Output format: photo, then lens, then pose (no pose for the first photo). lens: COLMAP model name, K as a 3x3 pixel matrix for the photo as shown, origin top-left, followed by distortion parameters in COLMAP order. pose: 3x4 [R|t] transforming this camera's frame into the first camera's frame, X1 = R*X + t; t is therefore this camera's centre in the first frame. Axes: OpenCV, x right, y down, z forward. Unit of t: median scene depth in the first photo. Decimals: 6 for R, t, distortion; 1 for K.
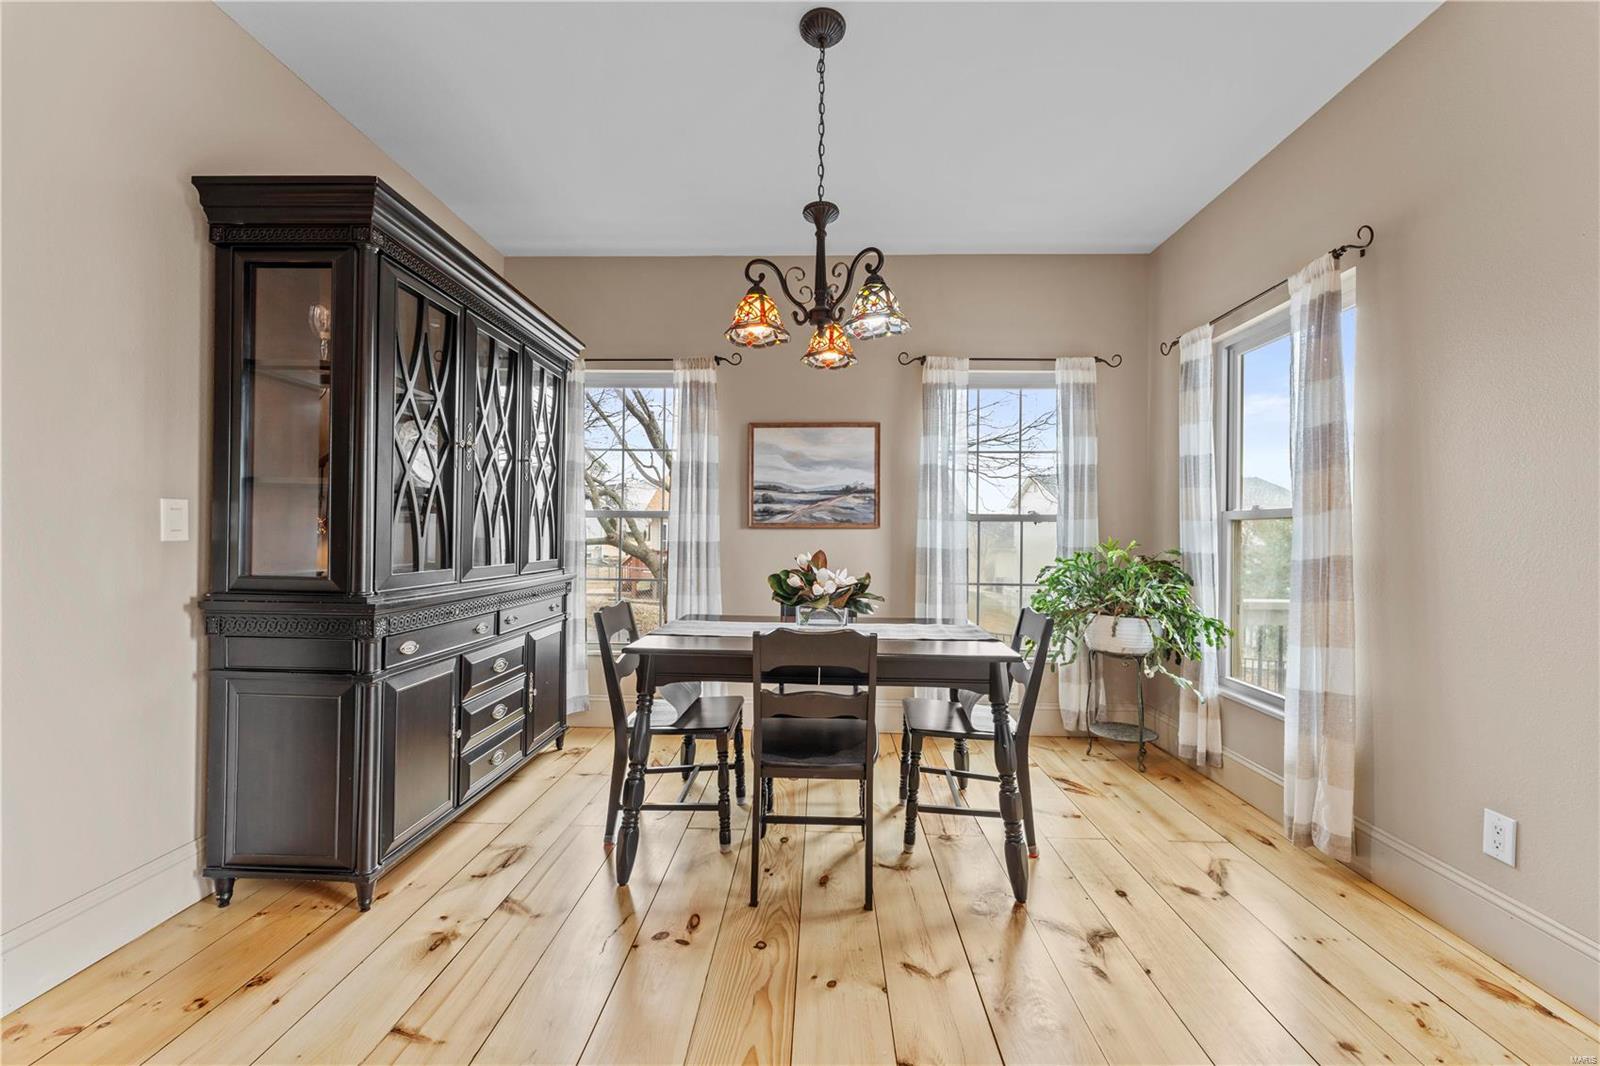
lens RADIAL K [[641.3, 0, 812.3], [0, 641.3, 528.9], [0, 0, 1]] dist [0.003809, -0.000317]
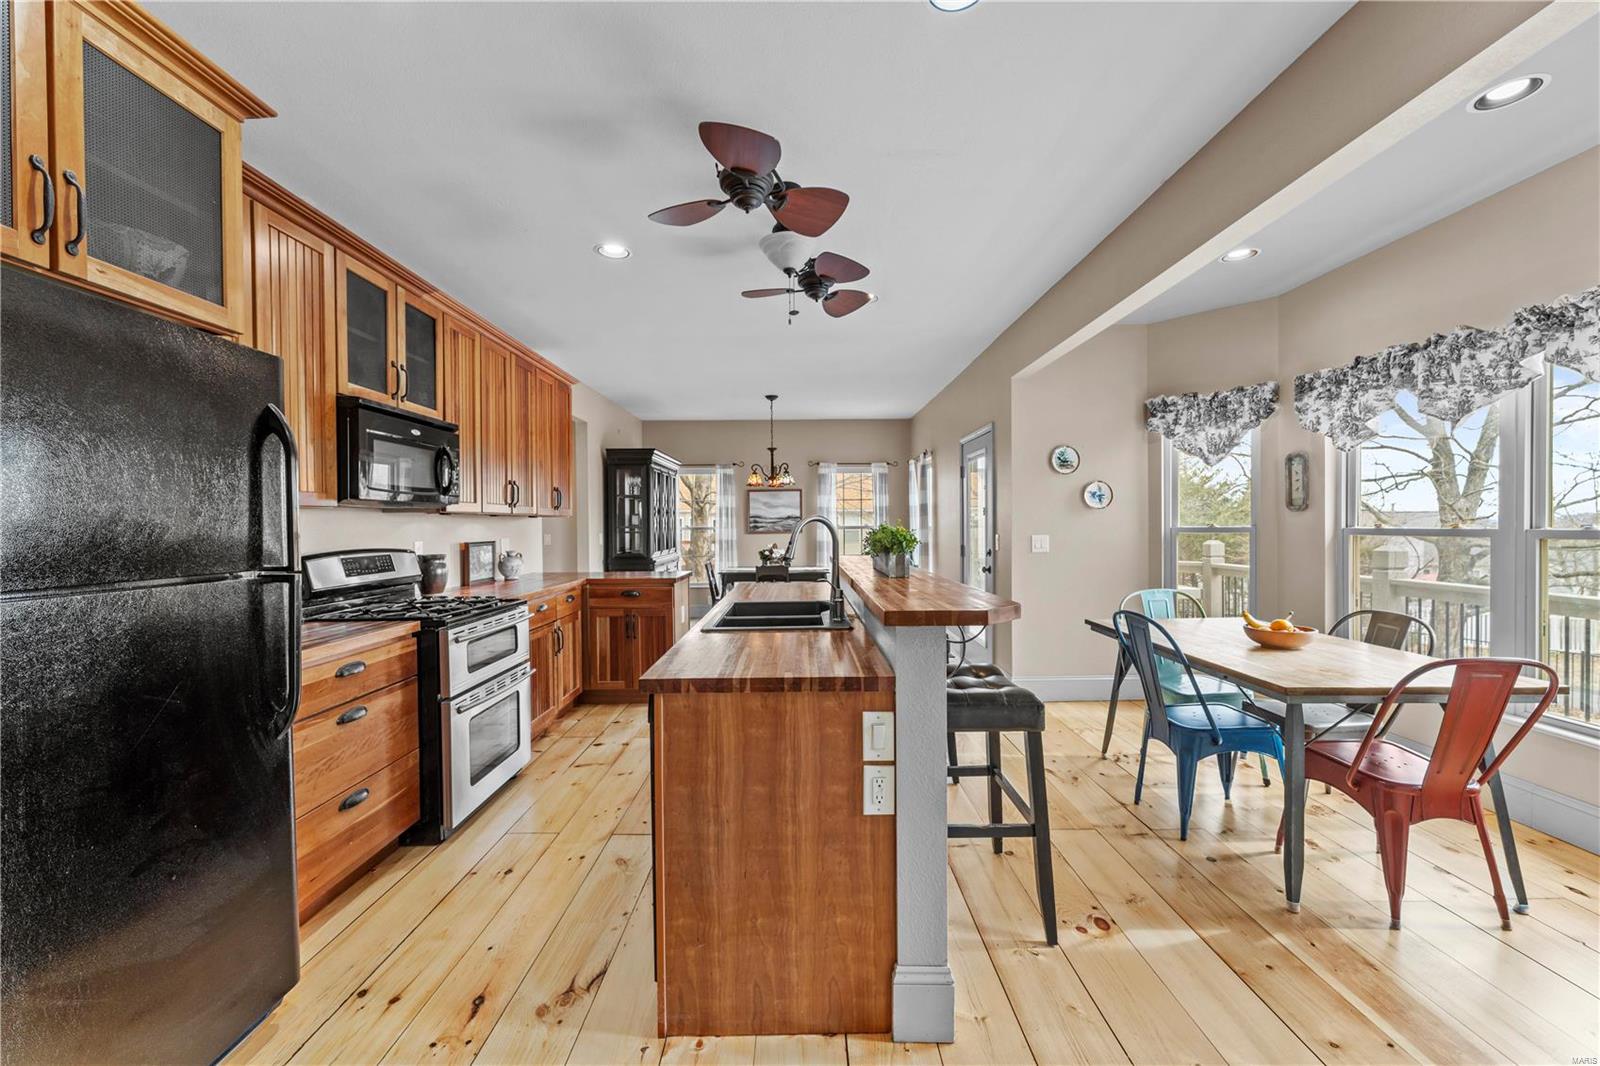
lens RADIAL K [[641.3, 0, 802.4], [0, 641.3, 535.4], [0, 0, 1]] dist [0.003809, -0.000317]
pose [[0.999583, -0.015484, 0.024379, 0.052814], [0.014669, 0.999340, 0.033238, -0.080573], [-0.024878, -0.032866, 0.999150, -1.588989]]
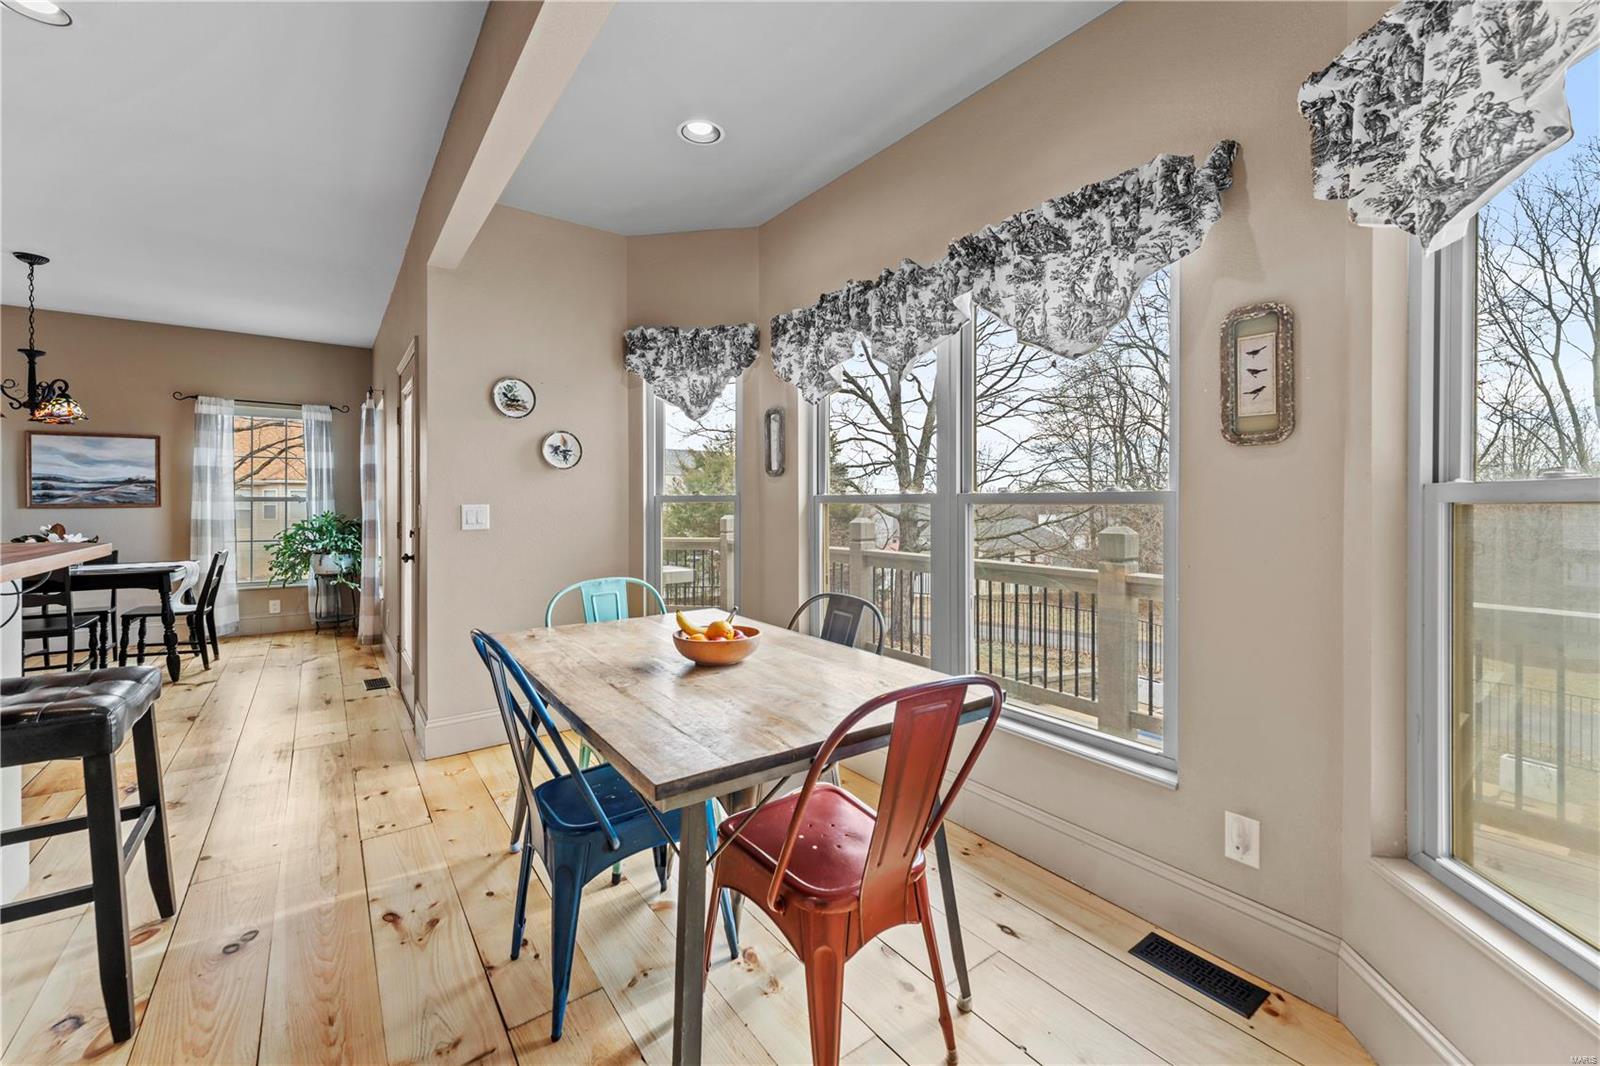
lens RADIAL K [[641.3, 0, 818.7], [0, 641.3, 504.7], [0, 0, 1]] dist [0.003809, -0.000317]
pose [[0.780856, -0.008039, 0.624660, 0.407482], [-0.005096, 0.999802, 0.019237, -0.047692], [-0.624690, -0.018205, 0.780660, -1.268402]]
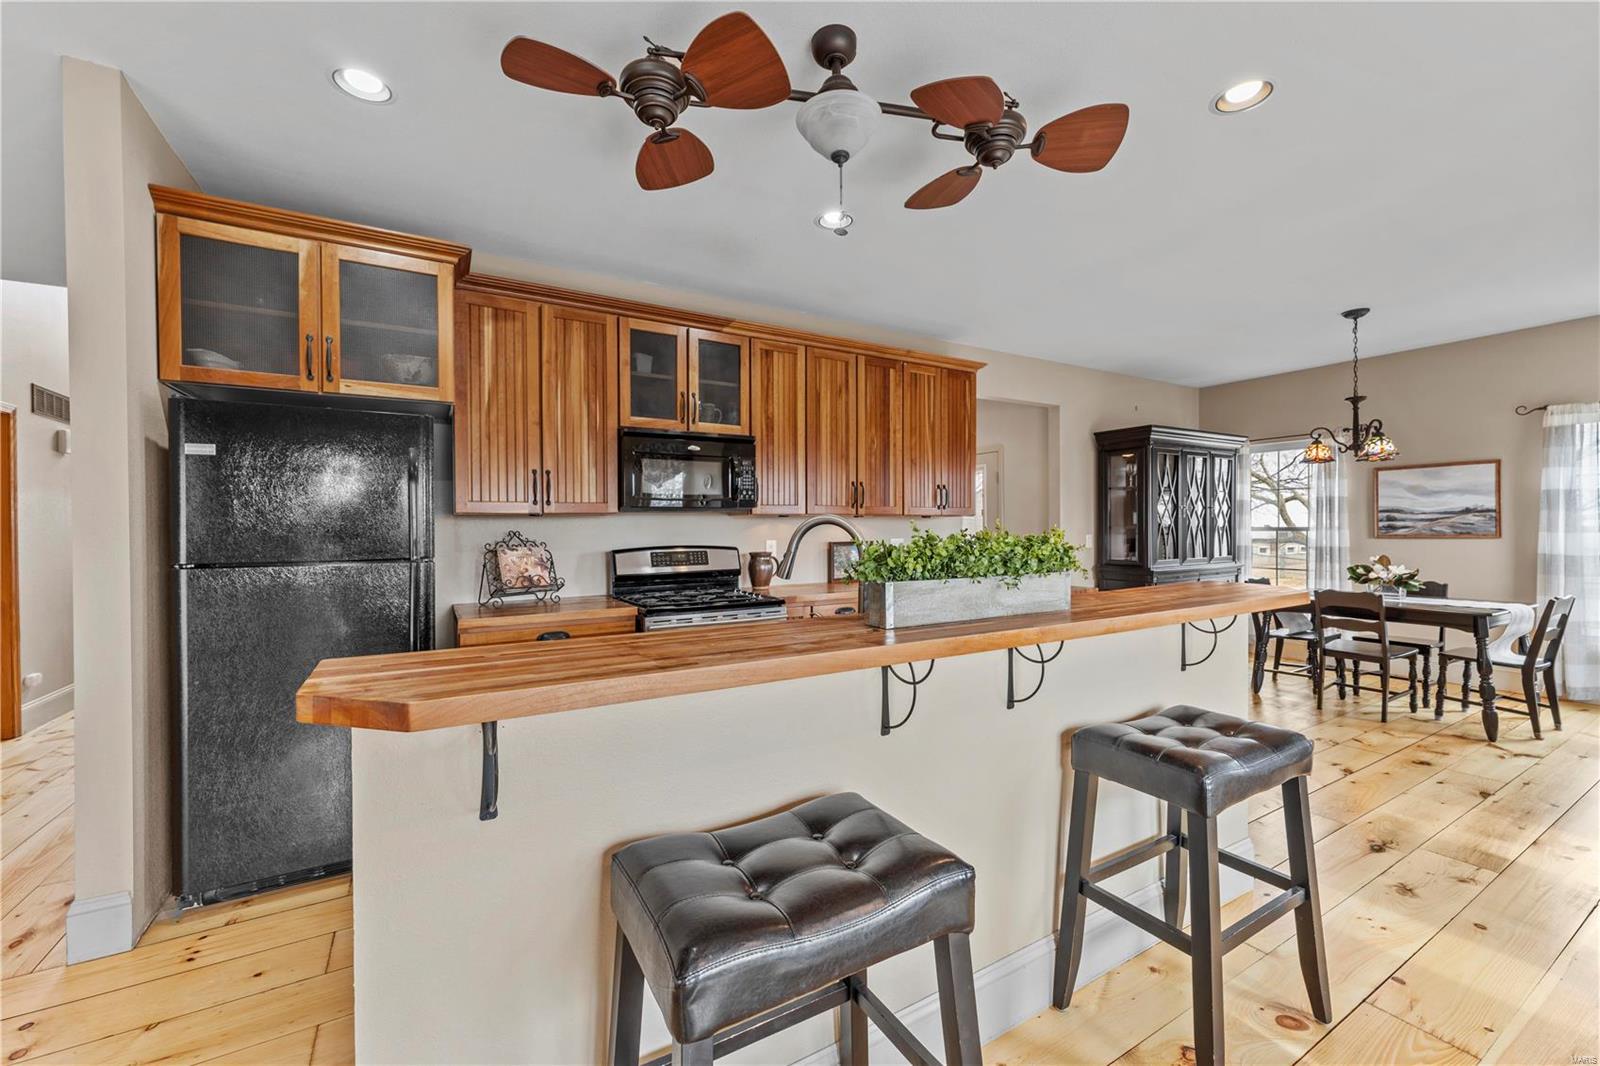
lens RADIAL K [[641.3, 0, 791.4], [0, 641.3, 528.1], [0, 0, 1]] dist [0.003809, -0.000317]
pose [[0.522189, -0.010940, -0.852759, 0.532576], [0.024563, 0.999696, 0.002216, -0.068688], [0.852476, -0.022104, 0.522299, -1.081192]]
